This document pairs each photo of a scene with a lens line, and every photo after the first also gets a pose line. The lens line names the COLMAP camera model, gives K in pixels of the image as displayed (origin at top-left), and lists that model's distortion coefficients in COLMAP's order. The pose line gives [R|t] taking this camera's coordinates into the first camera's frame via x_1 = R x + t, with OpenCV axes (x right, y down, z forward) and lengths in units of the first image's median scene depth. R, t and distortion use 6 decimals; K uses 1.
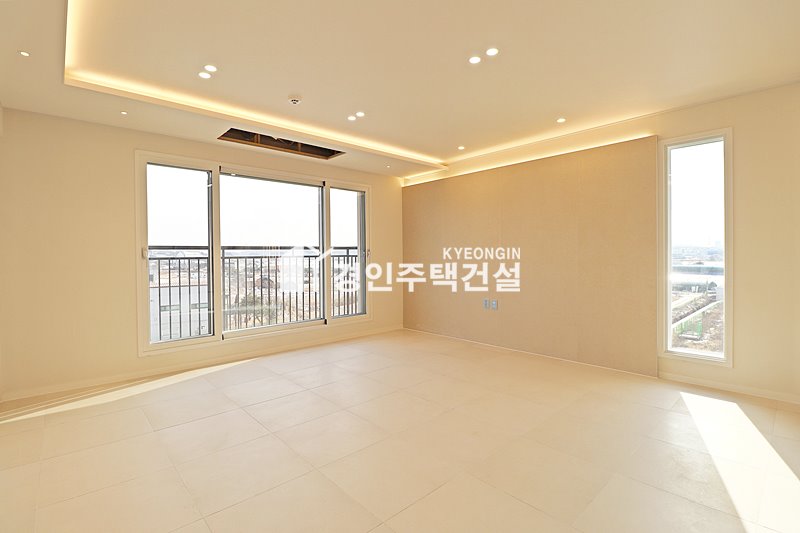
lens RADIAL K [[374.3, 0, 401.2], [0, 374.3, 261.9], [0, 0, 1]] dist [-0.018112, -0.004199]
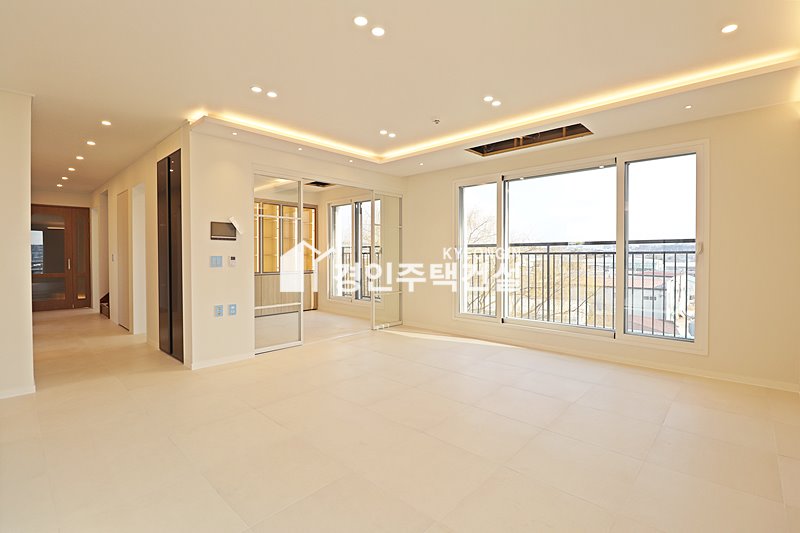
lens RADIAL K [[374.3, 0, 421.7], [0, 374.3, 264.1], [0, 0, 1]] dist [-0.018112, -0.004199]
pose [[0.087810, 0.041099, -0.995289, 0.619497], [-0.012962, 0.999111, 0.040113, -0.020346], [0.996053, 0.009378, 0.088265, 0.590397]]
